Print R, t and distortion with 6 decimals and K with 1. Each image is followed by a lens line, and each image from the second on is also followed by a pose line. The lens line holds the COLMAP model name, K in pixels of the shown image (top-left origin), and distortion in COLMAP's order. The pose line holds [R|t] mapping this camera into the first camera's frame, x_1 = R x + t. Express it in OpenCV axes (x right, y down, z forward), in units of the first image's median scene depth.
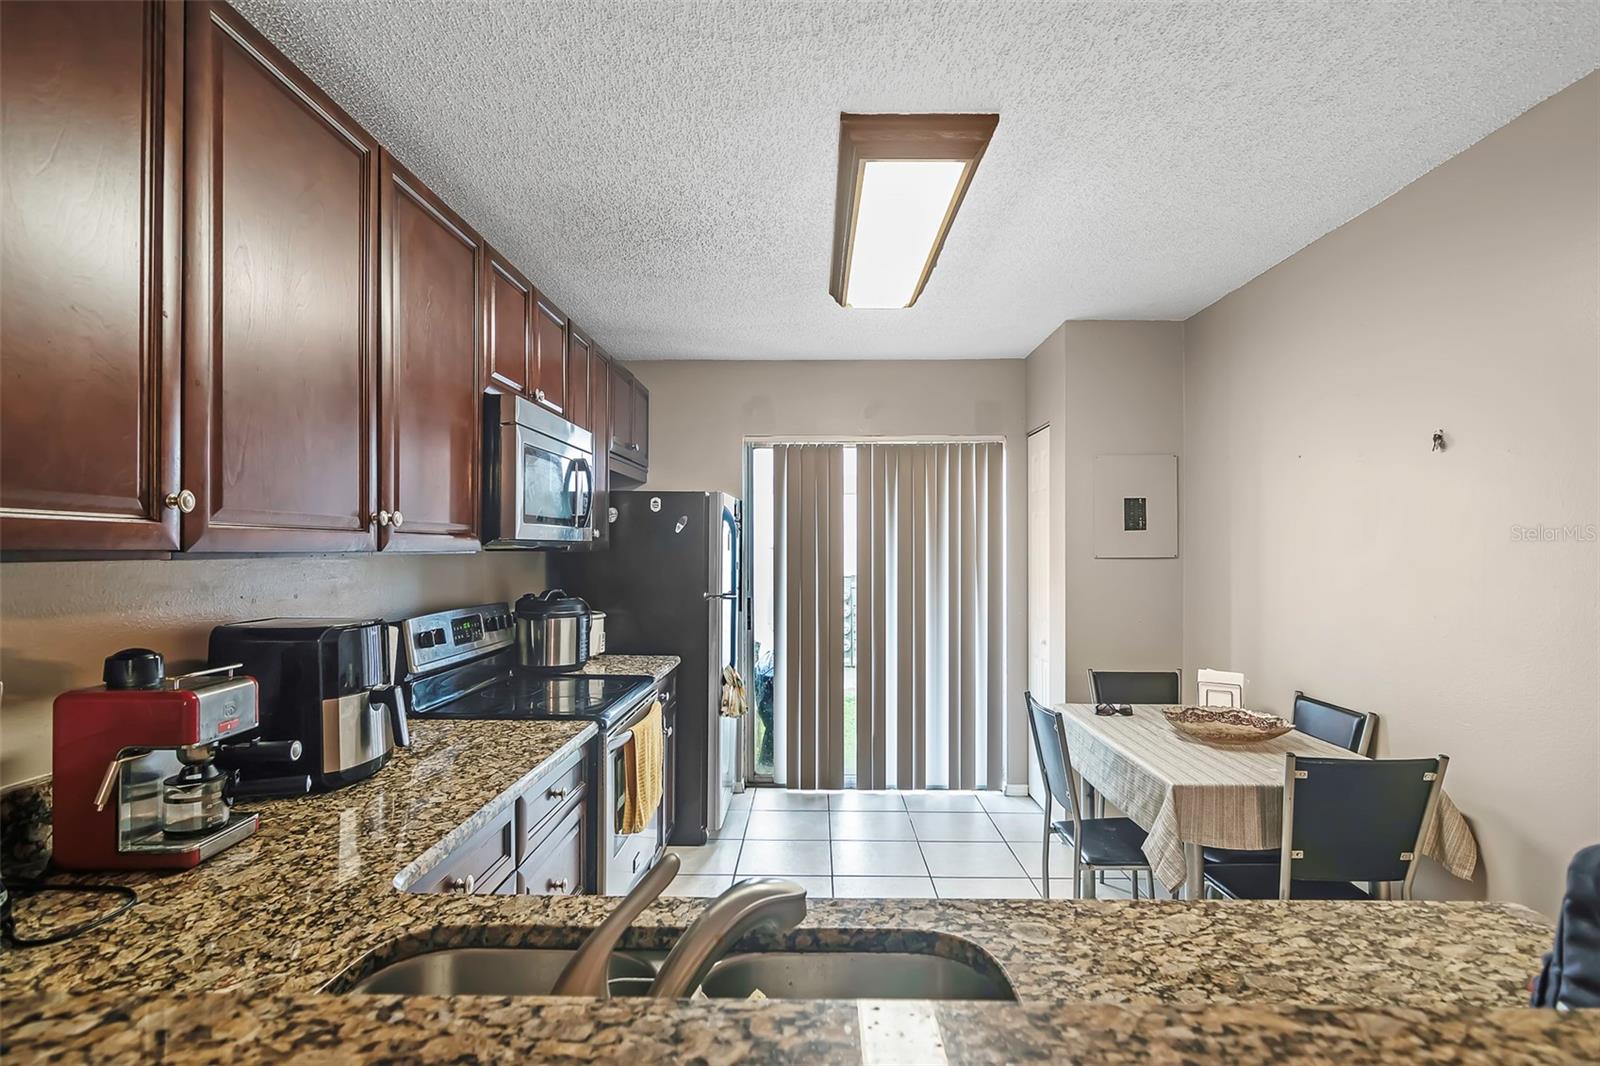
lens RADIAL K [[784.7, 0, 800.0], [0, 784.7, 538.5], [0, 0, 1]] dist [0.000139, 0.000335]
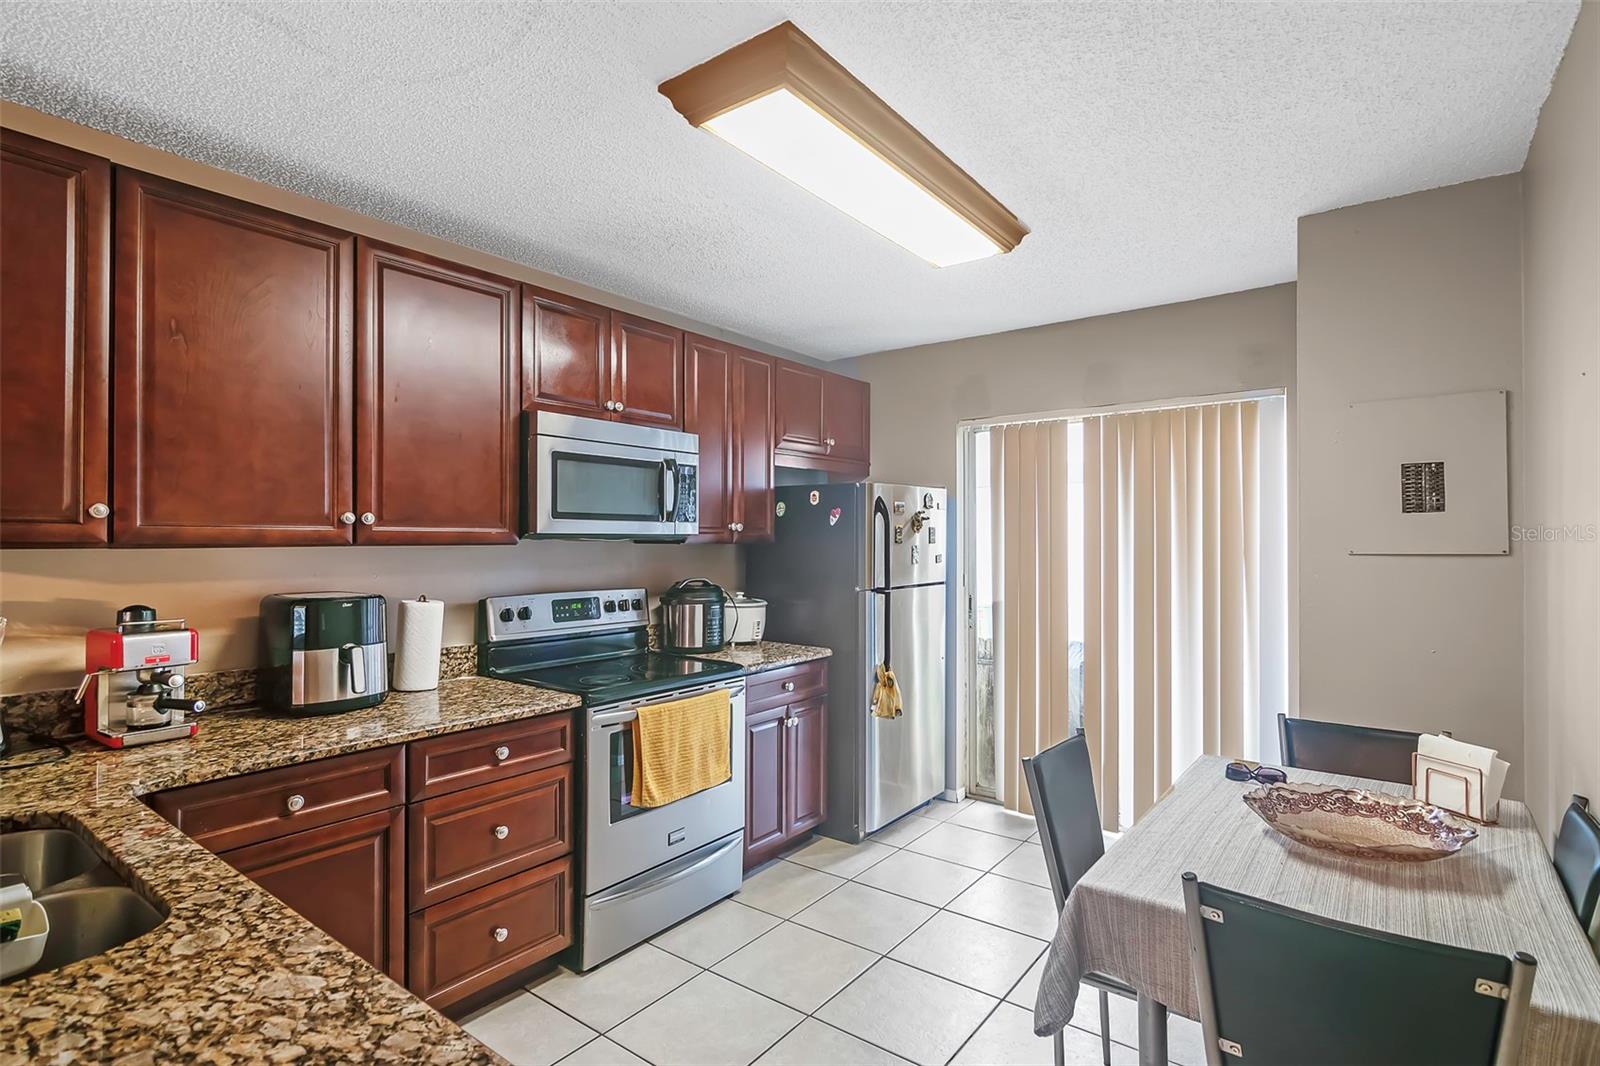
lens RADIAL K [[774.9, 0, 807.8], [0, 774.9, 532.0], [0, 0, 1]] dist [-0.000018, 0.001389]
pose [[0.811995, -0.008891, -0.583597, 0.457206], [0.009100, 0.999955, -0.002573, 0.003747], [0.583594, -0.003221, 0.812040, 0.208688]]
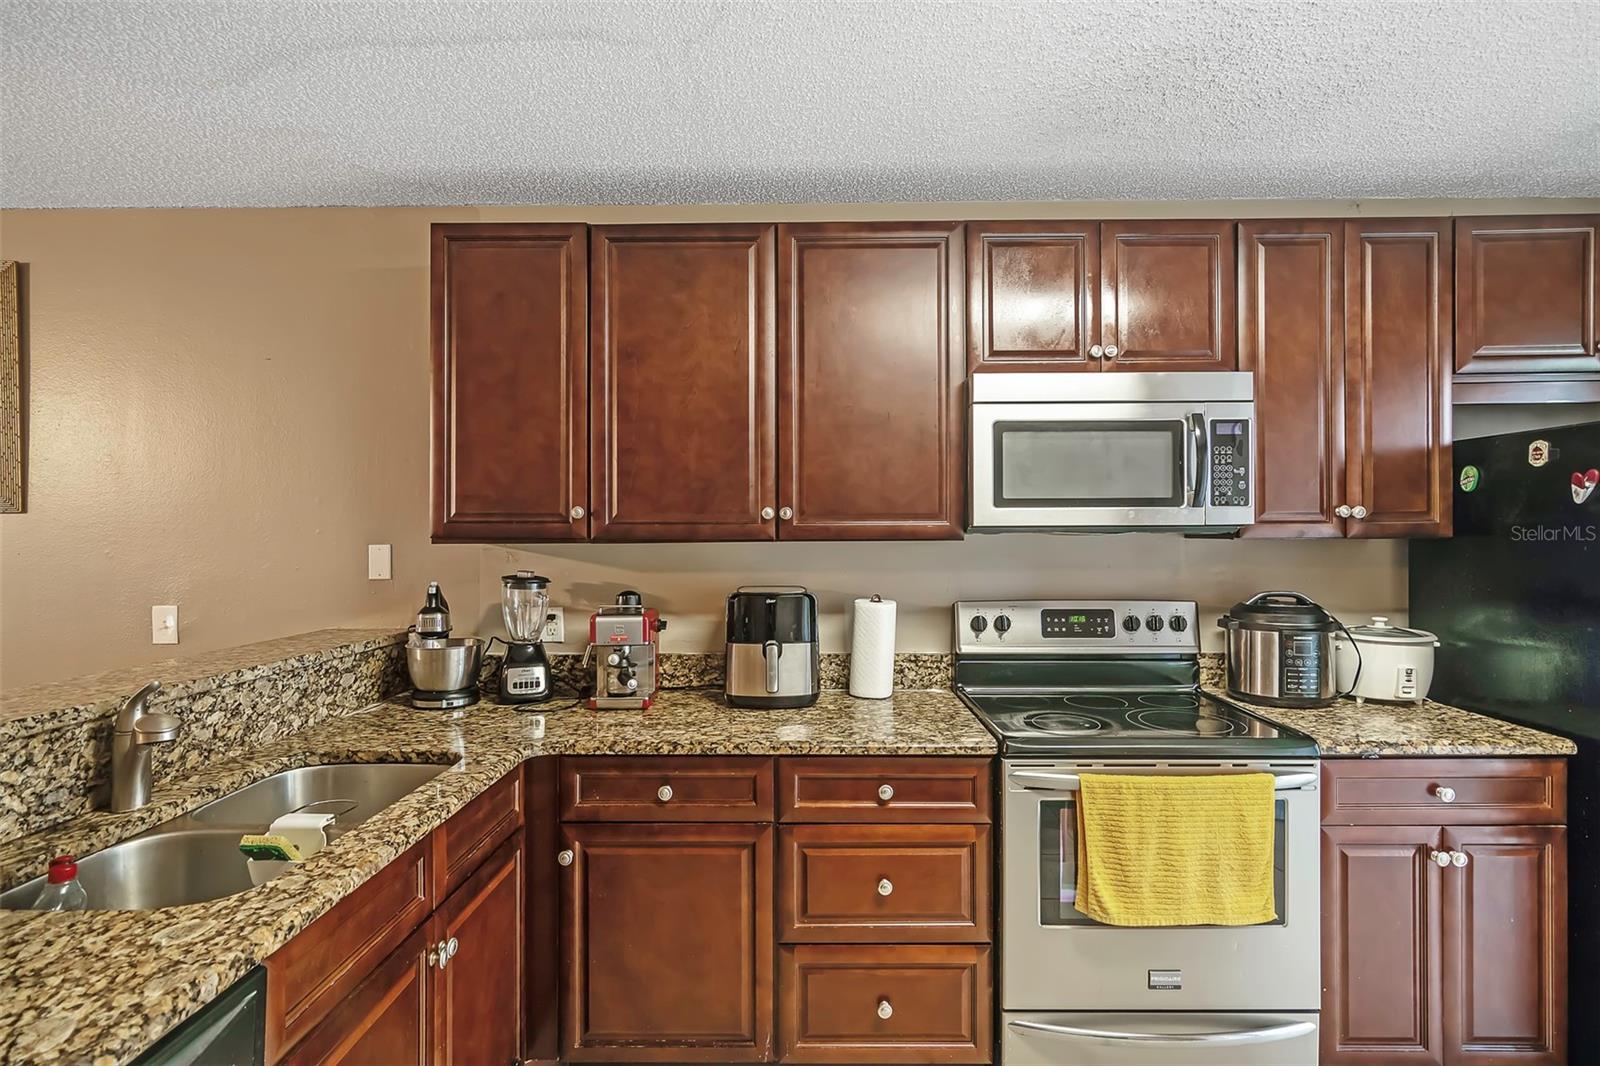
lens RADIAL K [[774.9, 0, 807.8], [0, 774.9, 532.0], [0, 0, 1]] dist [-0.000018, 0.001389]
pose [[0.020322, -0.007809, -0.999763, 0.402726], [0.016618, 0.999834, -0.007472, 0.007936], [0.999655, -0.016462, 0.020448, 0.553805]]
